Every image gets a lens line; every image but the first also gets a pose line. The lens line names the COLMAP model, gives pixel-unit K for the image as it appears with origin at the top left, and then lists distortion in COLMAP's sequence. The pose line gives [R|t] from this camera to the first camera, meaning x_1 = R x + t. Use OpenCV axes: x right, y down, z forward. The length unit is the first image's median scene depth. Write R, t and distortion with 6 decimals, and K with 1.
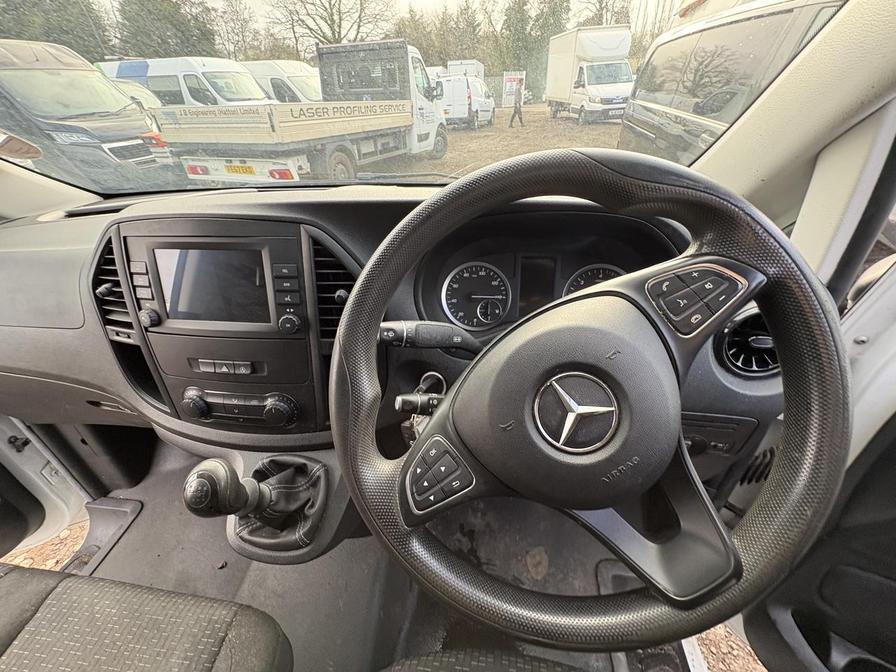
lens RADIAL K [[356.8, 0, 450.4], [0, 356.8, 337.6], [0, 0, 1]] dist [-0.001828, -0.000116]
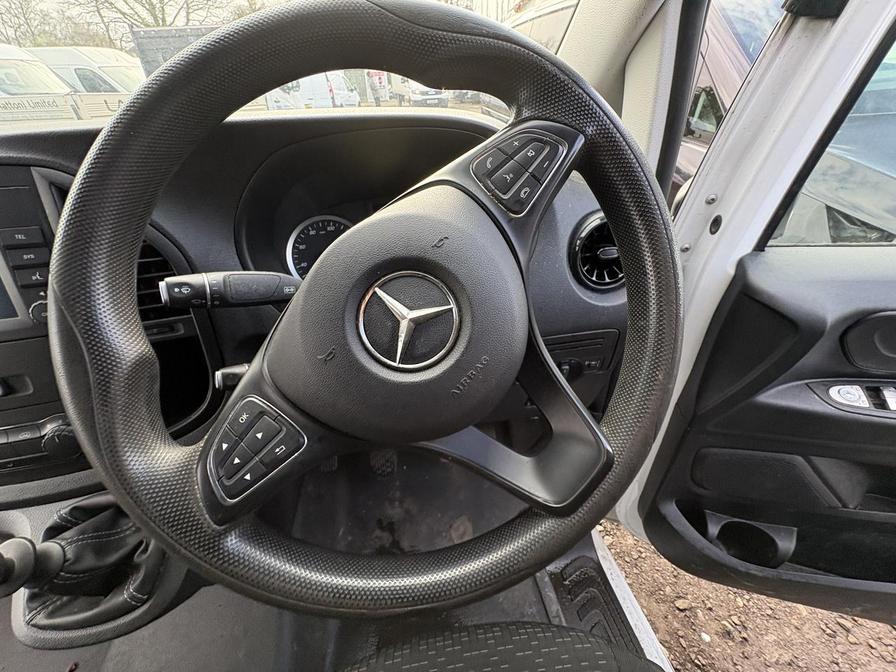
lens RADIAL K [[357.5, 0, 451.7], [0, 357.5, 337.8], [0, 0, 1]] dist [-0.000603, 0.000169]
pose [[0.950909, -0.178441, 0.252844, 0.134504], [0.175517, 0.983880, 0.034268, 0.138243], [-0.254883, 0.011793, 0.966900, 0.115344]]
